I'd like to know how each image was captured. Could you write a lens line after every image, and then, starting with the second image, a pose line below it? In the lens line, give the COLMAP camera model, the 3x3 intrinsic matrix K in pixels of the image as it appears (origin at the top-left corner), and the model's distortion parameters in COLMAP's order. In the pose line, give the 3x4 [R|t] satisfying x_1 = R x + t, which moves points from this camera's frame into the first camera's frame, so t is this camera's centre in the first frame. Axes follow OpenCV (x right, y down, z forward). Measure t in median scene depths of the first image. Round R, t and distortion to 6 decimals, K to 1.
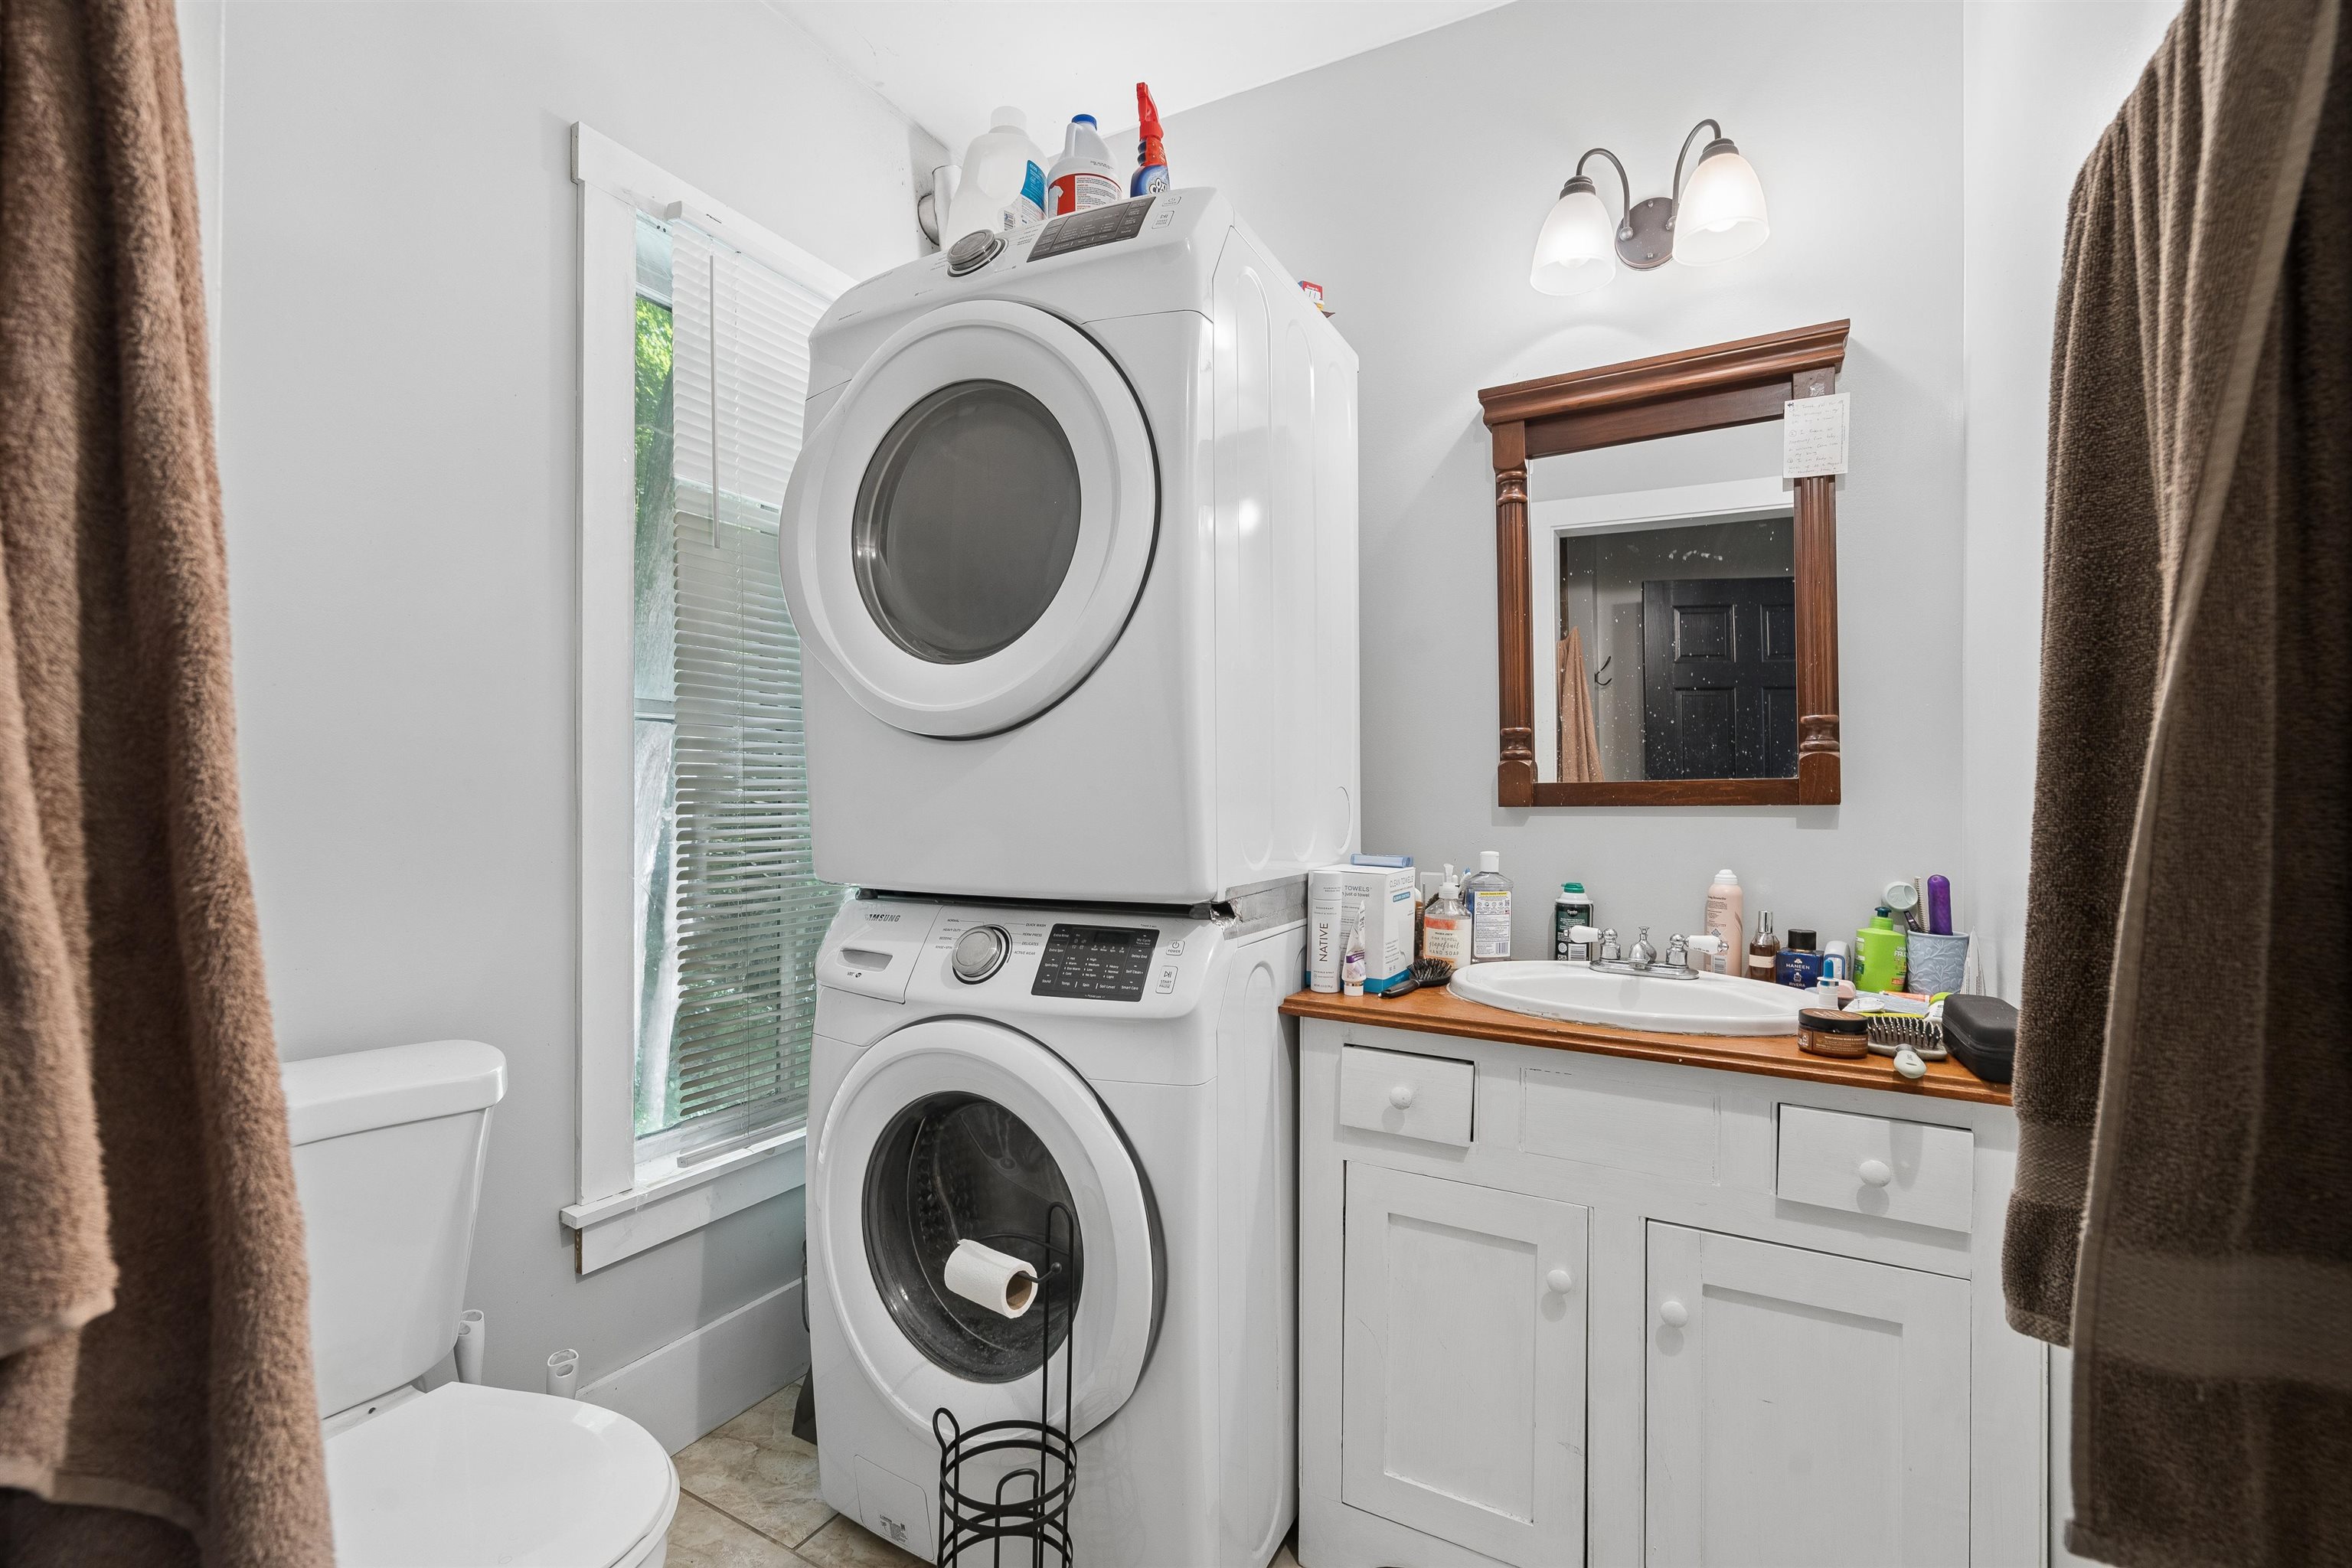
lens RADIAL K [[1062.7, 0, 1172.6], [0, 1062.7, 792.5], [0, 0, 1]] dist [-0.002949, 0.001115]
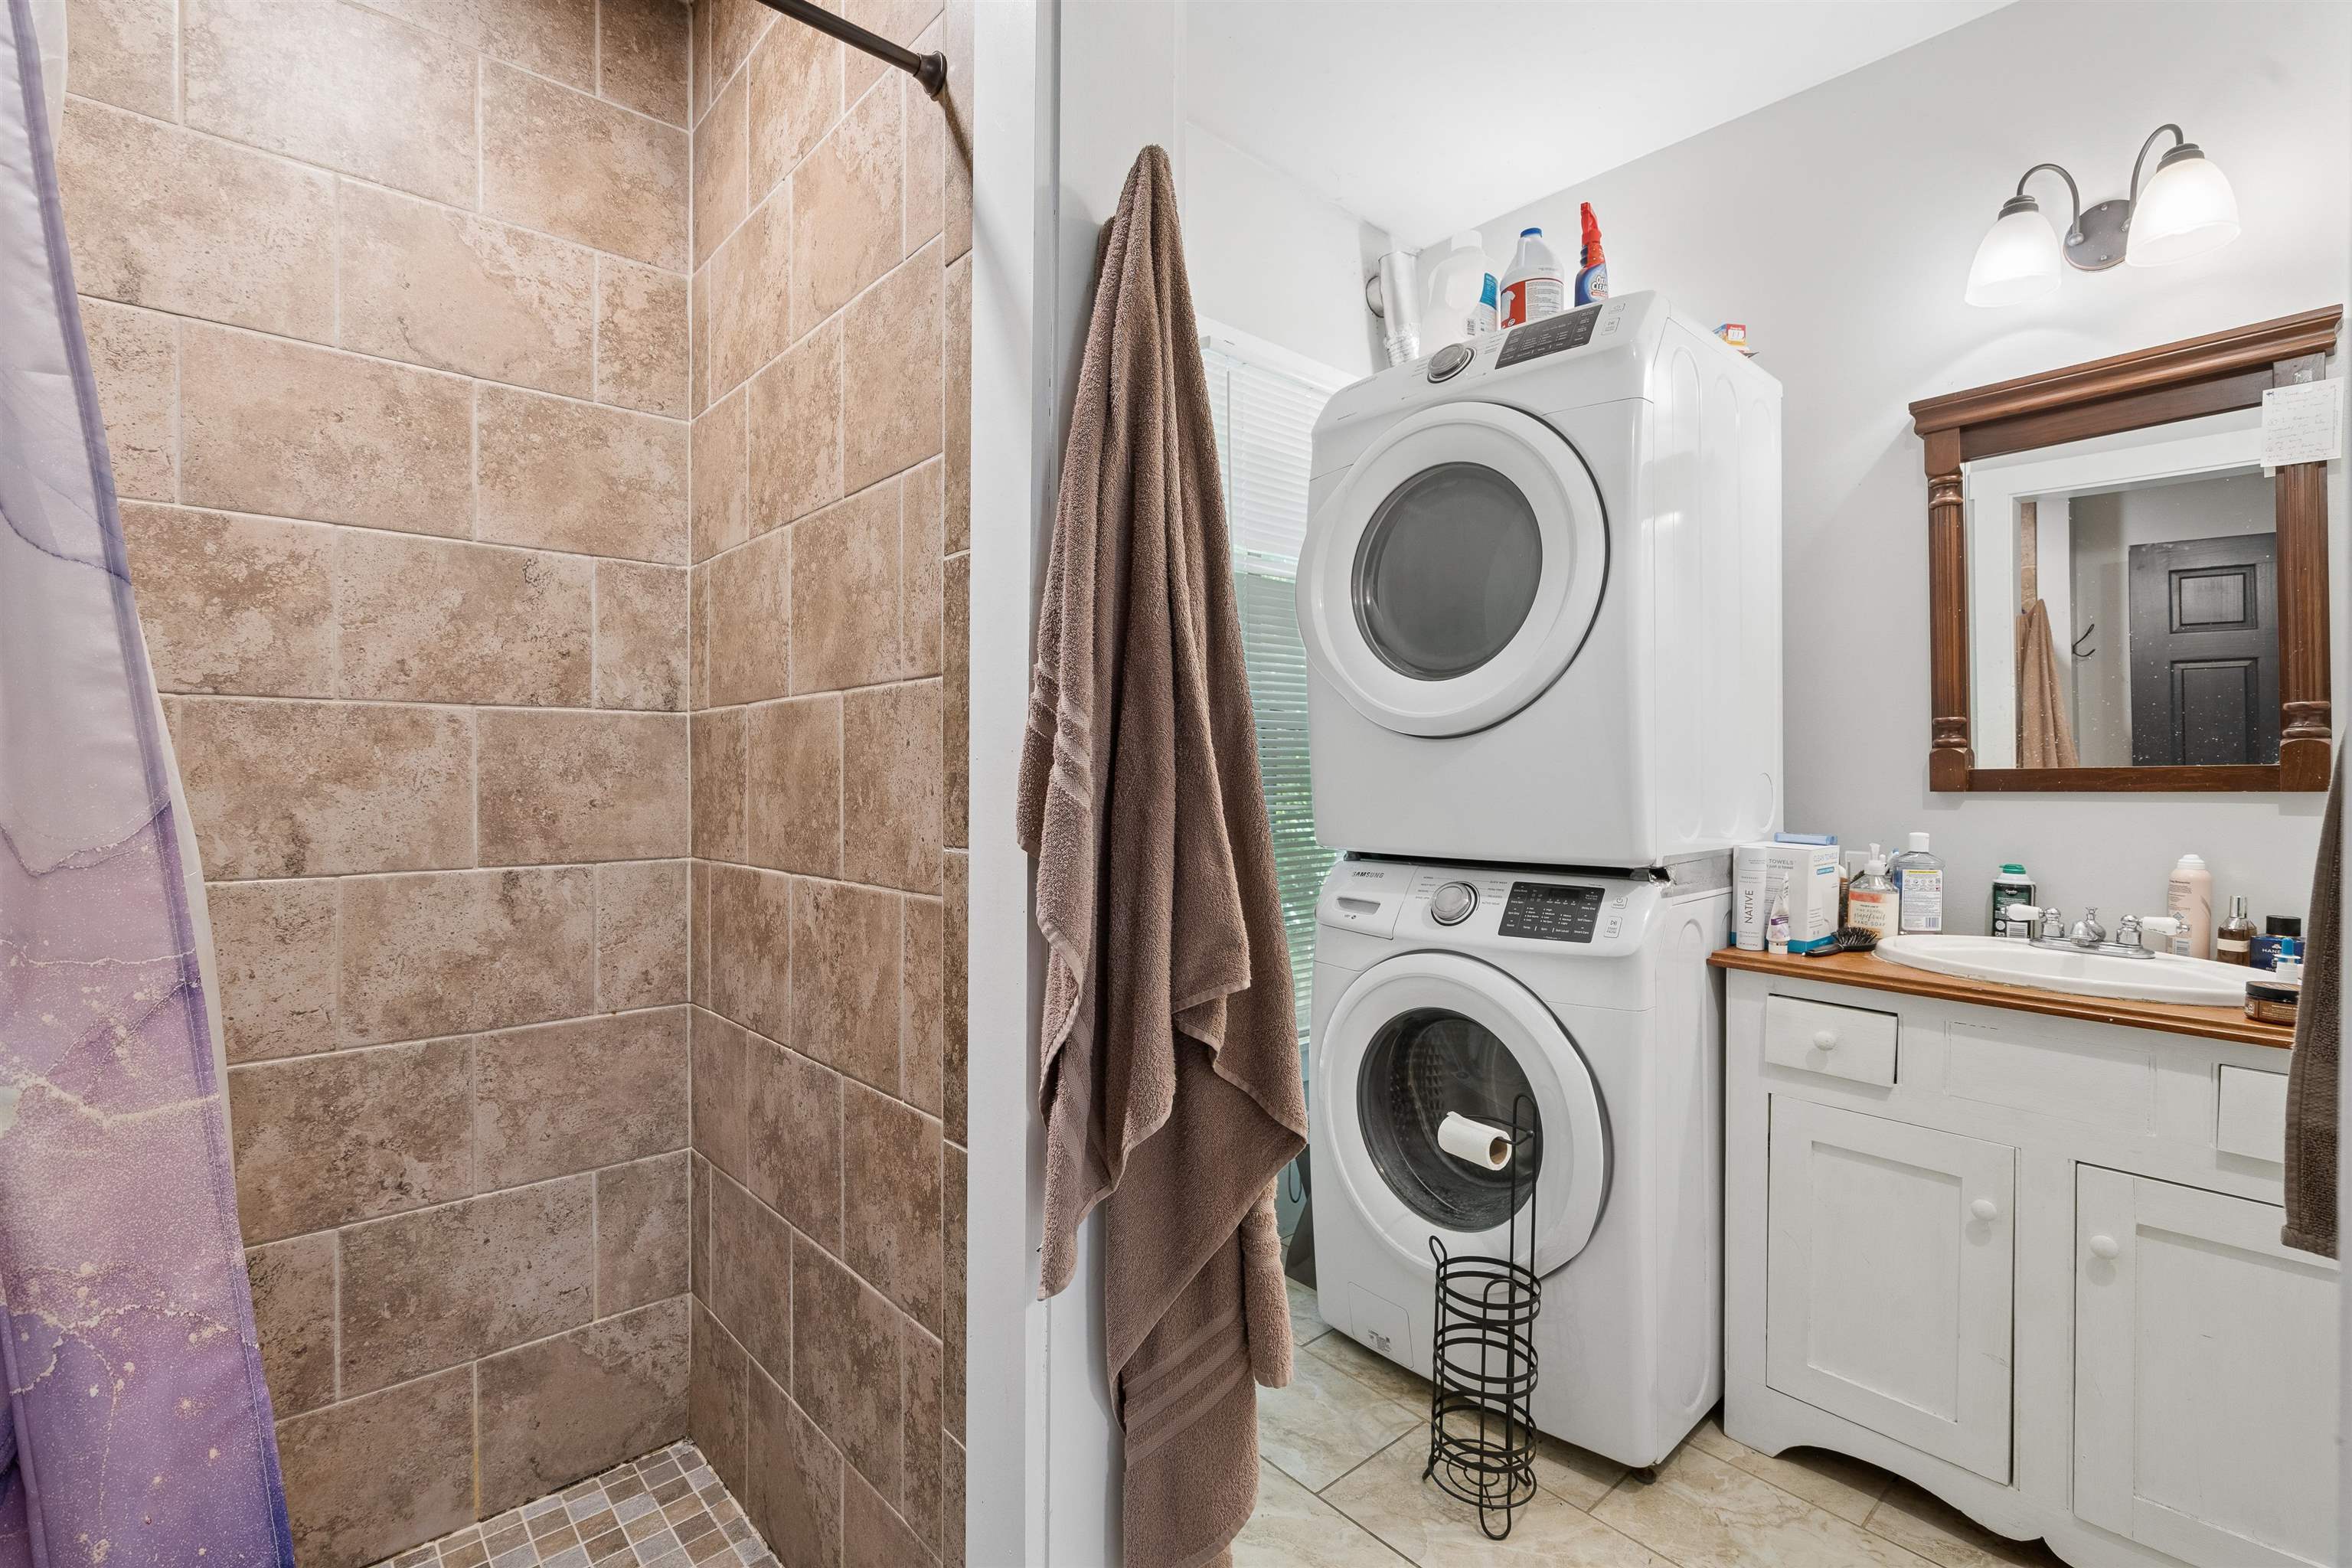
lens RADIAL K [[1062.7, 0, 1173.6], [0, 1062.7, 777.5], [0, 0, 1]] dist [-0.002949, 0.001115]
pose [[0.942855, 0.000749, -0.333204, -0.067295], [0.000635, 0.999992, 0.004047, -0.006714], [0.333204, -0.004028, 0.942846, -0.317477]]
